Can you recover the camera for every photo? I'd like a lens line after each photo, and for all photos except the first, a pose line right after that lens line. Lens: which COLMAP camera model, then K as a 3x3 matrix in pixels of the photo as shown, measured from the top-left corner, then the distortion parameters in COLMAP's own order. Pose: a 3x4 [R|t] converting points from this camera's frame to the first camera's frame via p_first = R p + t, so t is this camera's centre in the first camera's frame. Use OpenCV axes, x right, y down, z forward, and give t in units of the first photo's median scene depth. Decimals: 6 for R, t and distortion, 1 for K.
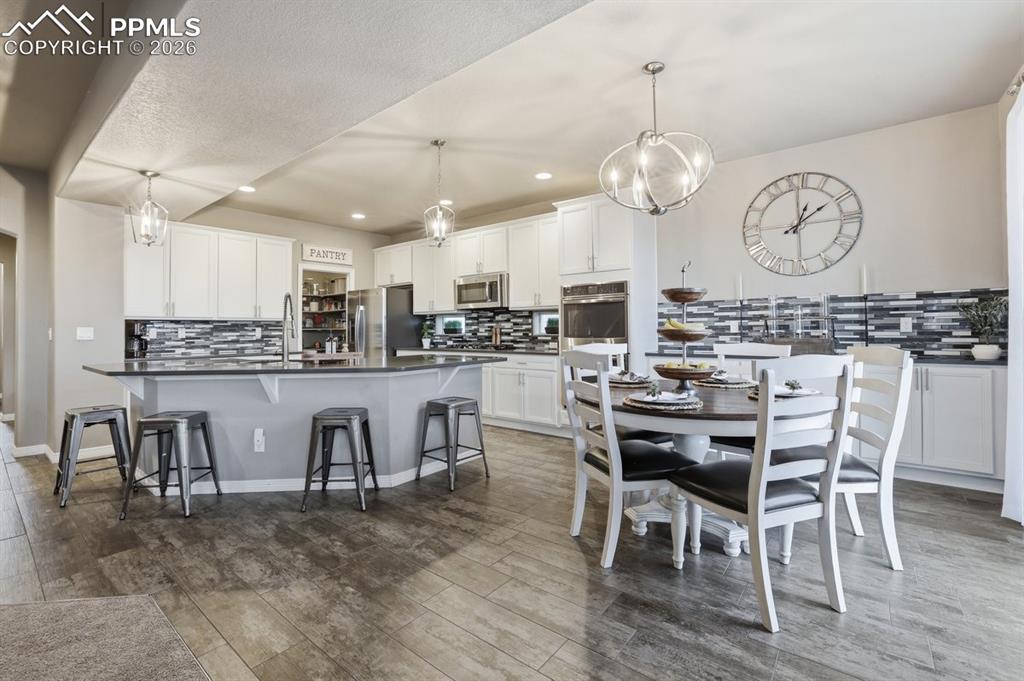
lens RADIAL K [[446.2, 0, 517.1], [0, 446.2, 333.7], [0, 0, 1]] dist [0.002795, 0.001059]
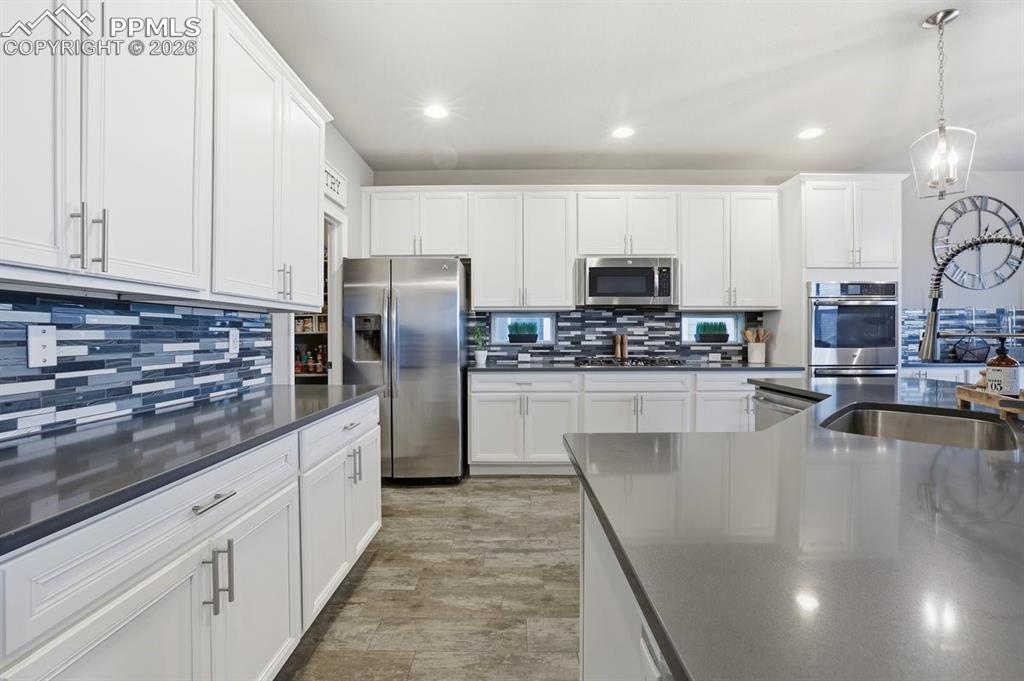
lens RADIAL K [[446.2, 0, 512.8], [0, 446.2, 342.6], [0, 0, 1]] dist [0.002795, 0.001059]
pose [[0.772991, -0.003812, 0.634405, -0.648025], [0.000696, 0.999986, 0.005160, -0.003764], [-0.634416, -0.003548, 0.772983, 0.593980]]
